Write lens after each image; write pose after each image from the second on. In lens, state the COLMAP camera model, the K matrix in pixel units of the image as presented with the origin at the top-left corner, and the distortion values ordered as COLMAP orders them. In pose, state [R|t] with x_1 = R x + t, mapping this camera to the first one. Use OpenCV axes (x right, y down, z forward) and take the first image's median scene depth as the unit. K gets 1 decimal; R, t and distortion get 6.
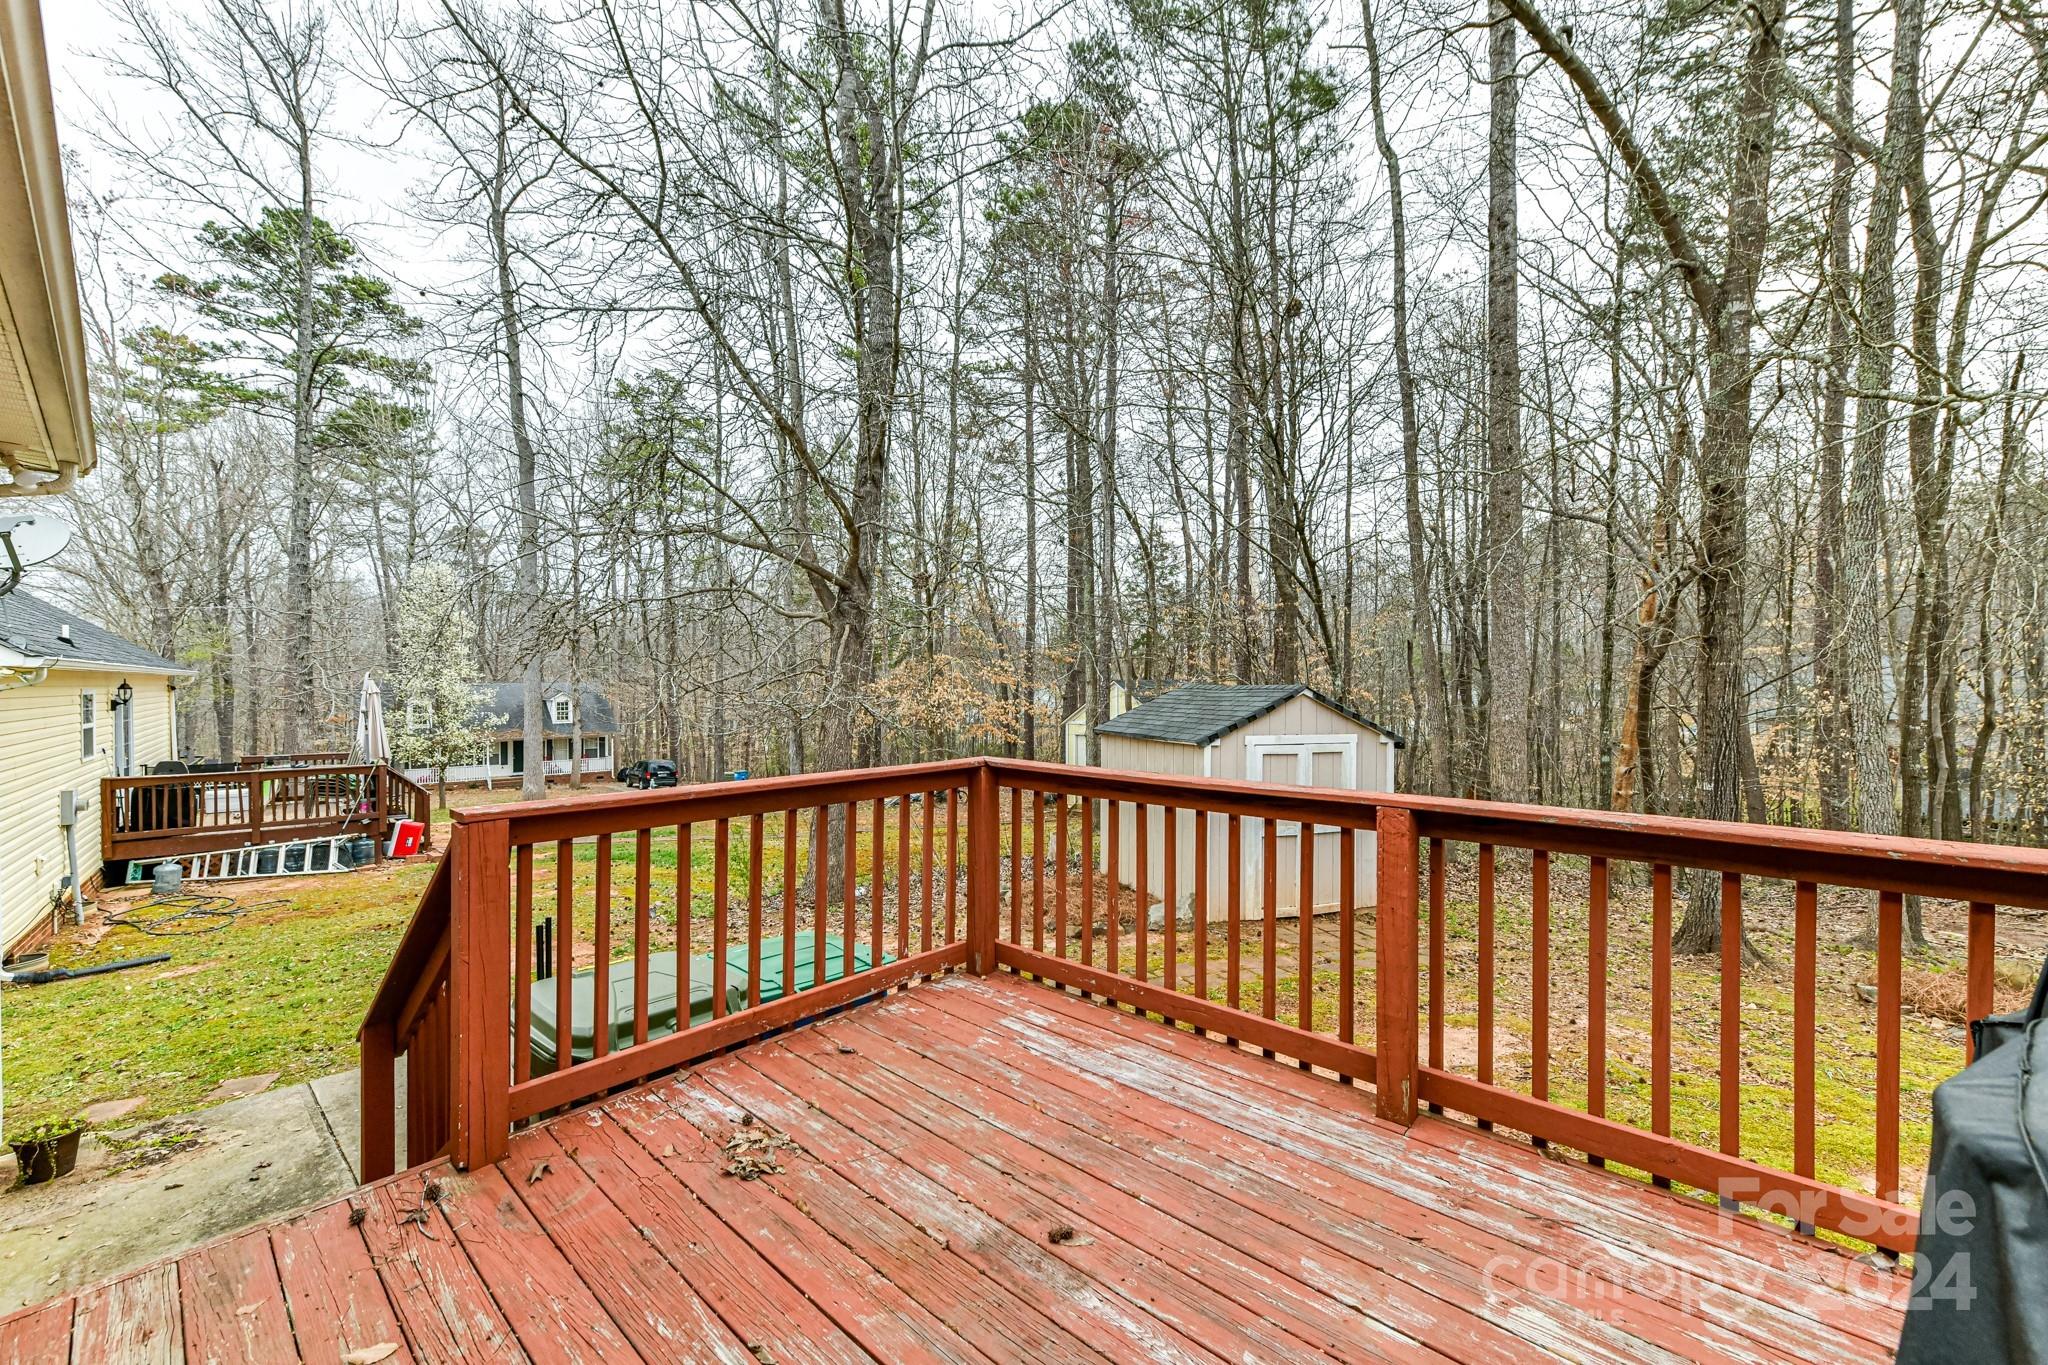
lens RADIAL K [[809.3, 0, 1030.7], [0, 809.3, 682.3], [0, 0, 1]] dist [0.005049, -0.001732]
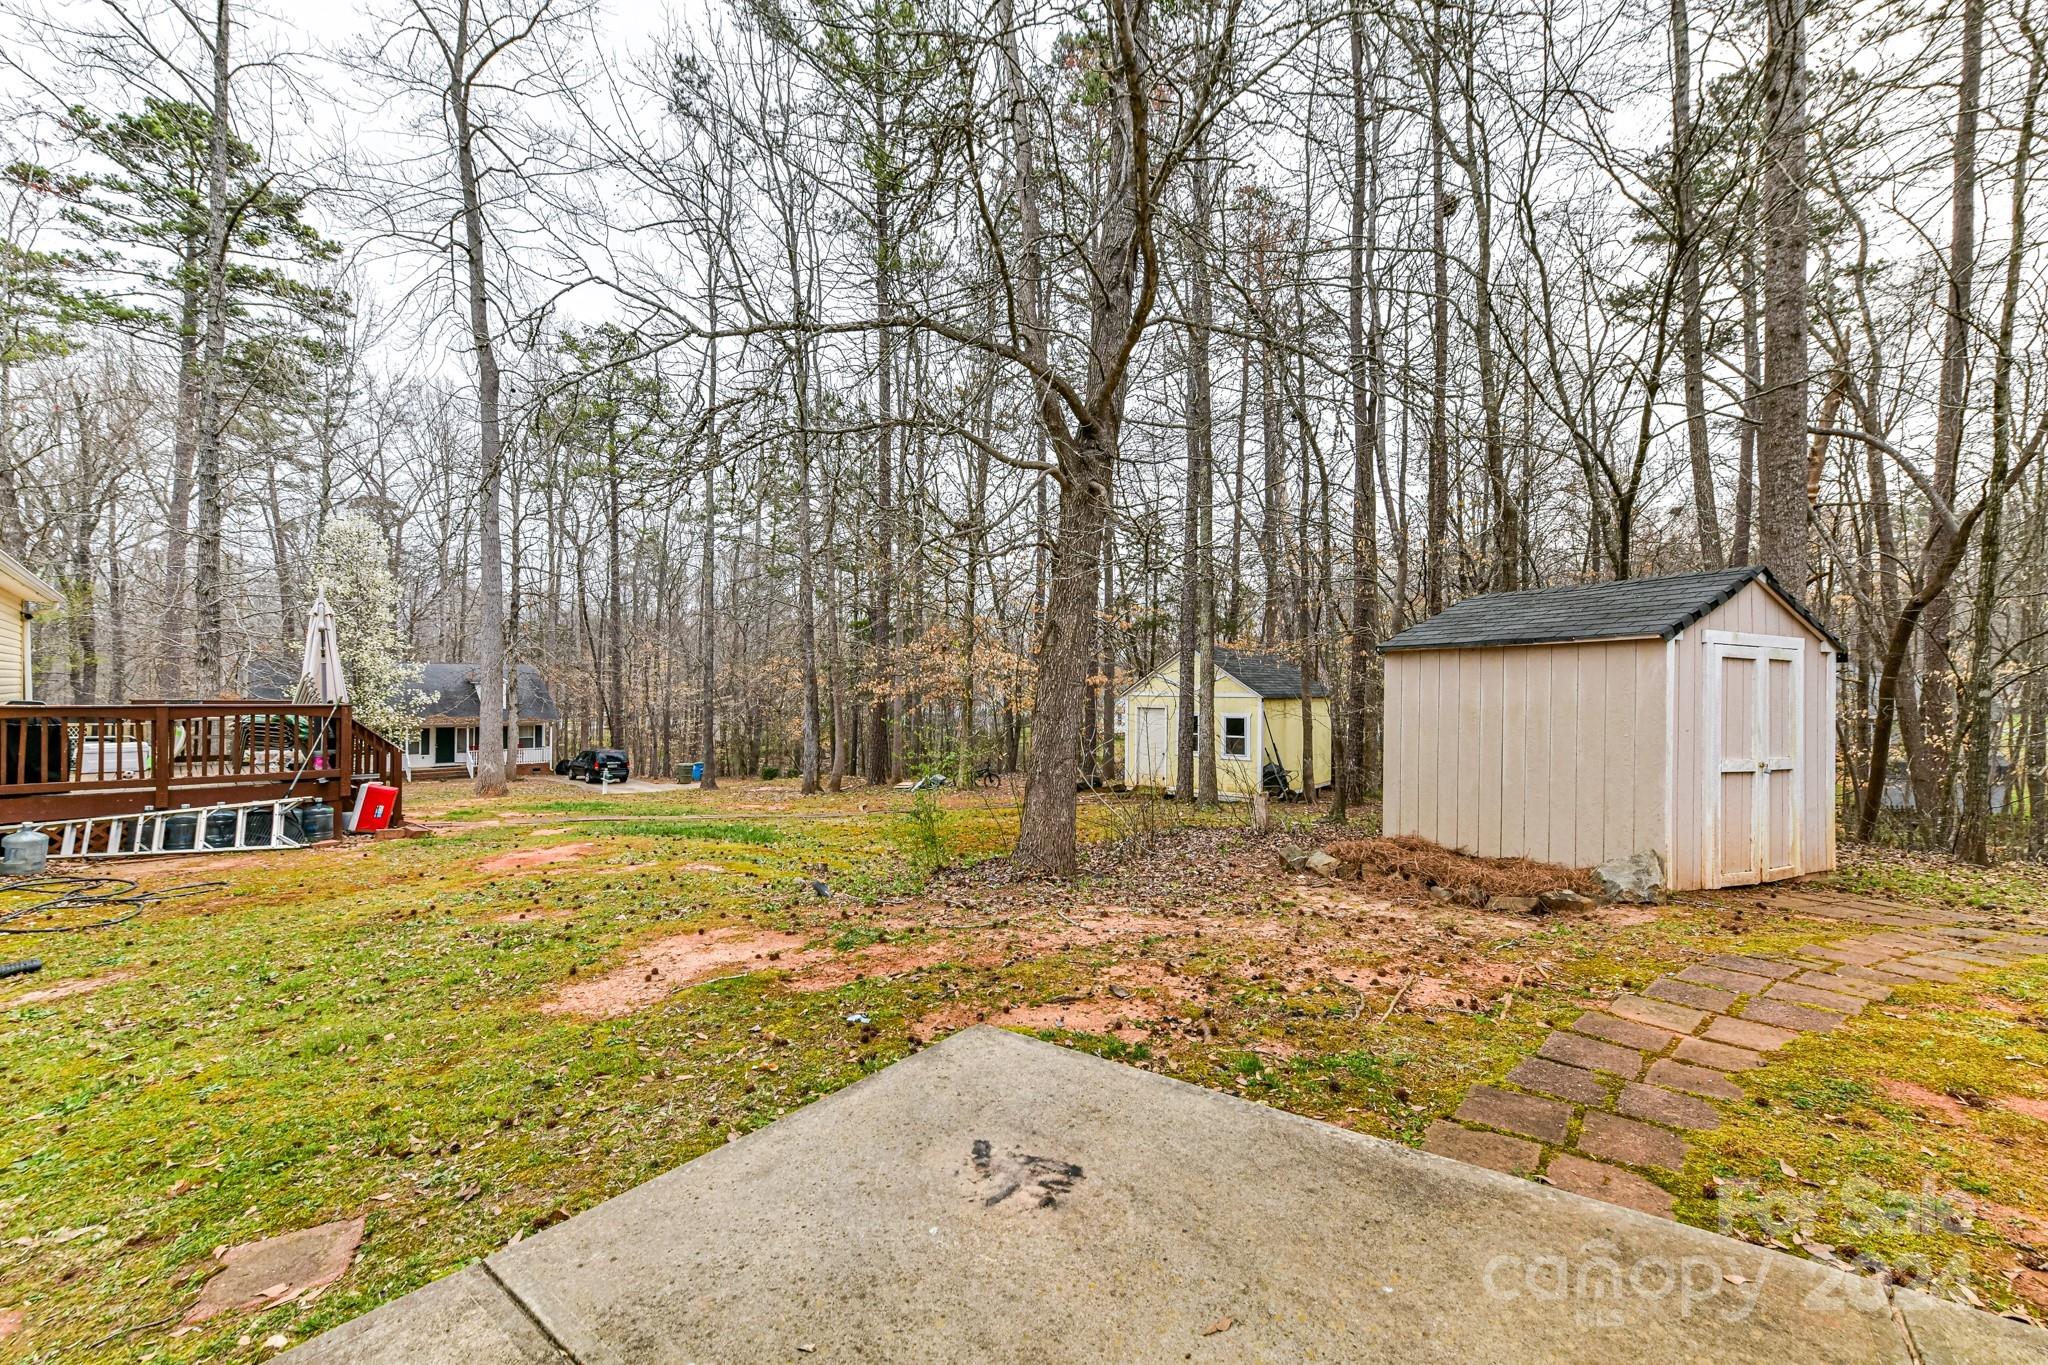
lens RADIAL K [[809.3, 0, 1032.4], [0, 809.3, 681.6], [0, 0, 1]] dist [0.005049, -0.001732]
pose [[0.996301, 0.012132, 0.085073, -0.227650], [-0.011599, 0.999910, -0.006763, 0.073571], [-0.085148, 0.005751, 0.996352, 0.201983]]
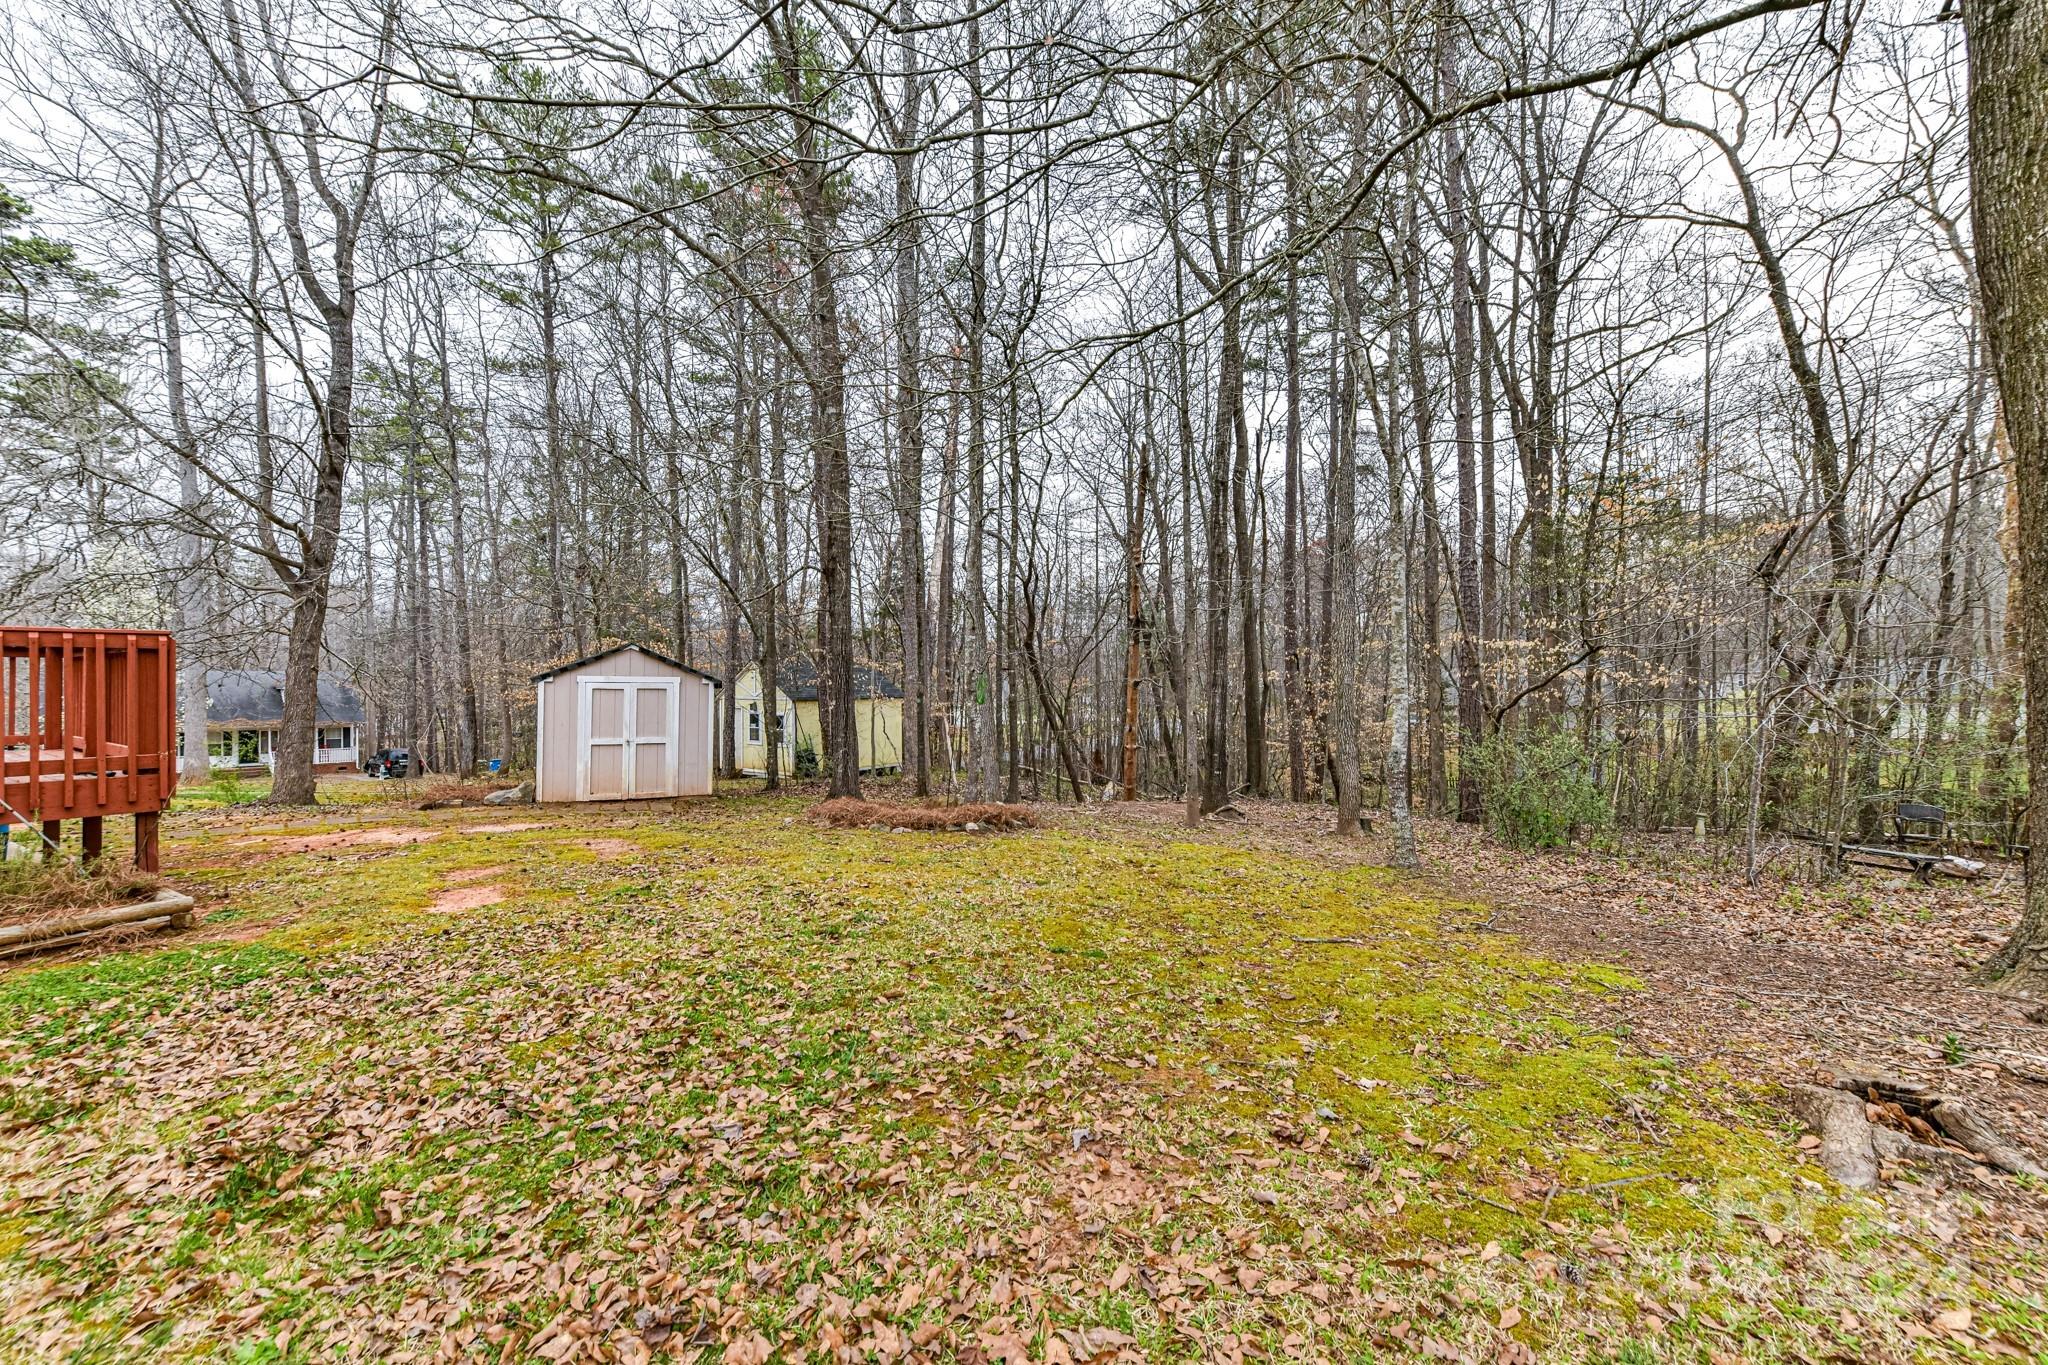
lens RADIAL K [[809.3, 0, 1029.2], [0, 809.3, 681.4], [0, 0, 1]] dist [0.005049, -0.001732]
pose [[0.987827, 0.002396, 0.155541, 0.504129], [-0.002395, 0.999997, -0.000193, 0.044390], [-0.155541, -0.000181, 0.987829, -0.347385]]
